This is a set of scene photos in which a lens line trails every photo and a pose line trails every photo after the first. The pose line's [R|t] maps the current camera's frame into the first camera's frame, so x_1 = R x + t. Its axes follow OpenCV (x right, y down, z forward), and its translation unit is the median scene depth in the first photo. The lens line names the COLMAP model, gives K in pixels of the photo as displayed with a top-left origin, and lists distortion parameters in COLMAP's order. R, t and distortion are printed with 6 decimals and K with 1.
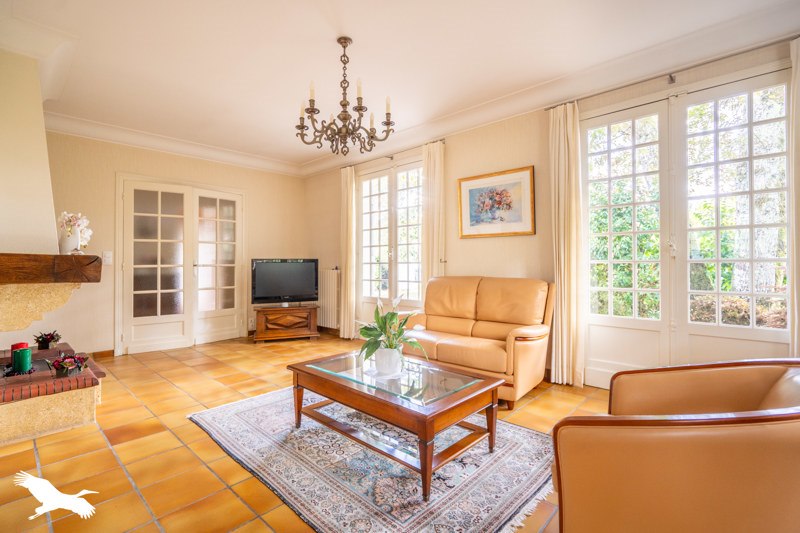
lens RADIAL K [[371.1, 0, 398.8], [0, 371.1, 262.4], [0, 0, 1]] dist [0.000096, 0.001119]
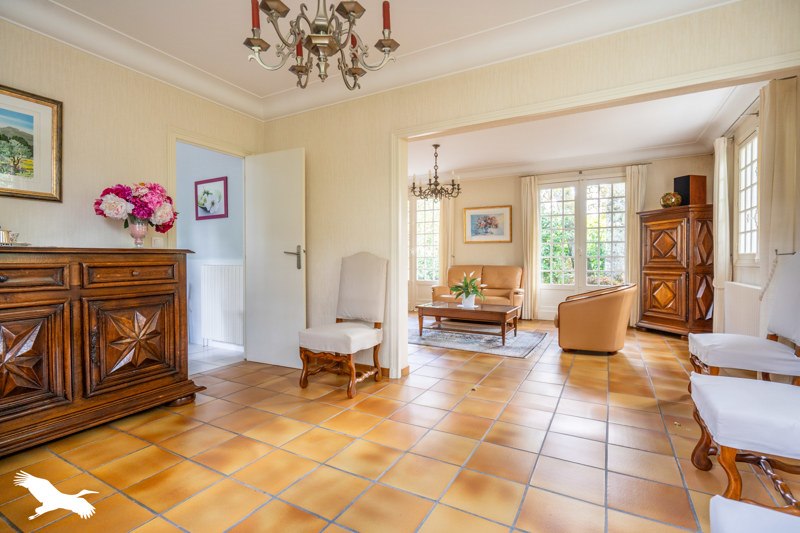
lens RADIAL K [[371.1, 0, 374.9], [0, 371.1, 266.2], [0, 0, 1]] dist [0.000096, 0.001119]
pose [[0.984243, 0.000417, 0.176820, -0.611581], [-0.004046, 0.999789, 0.020160, 0.009275], [-0.176775, -0.020558, 0.984037, -0.683267]]
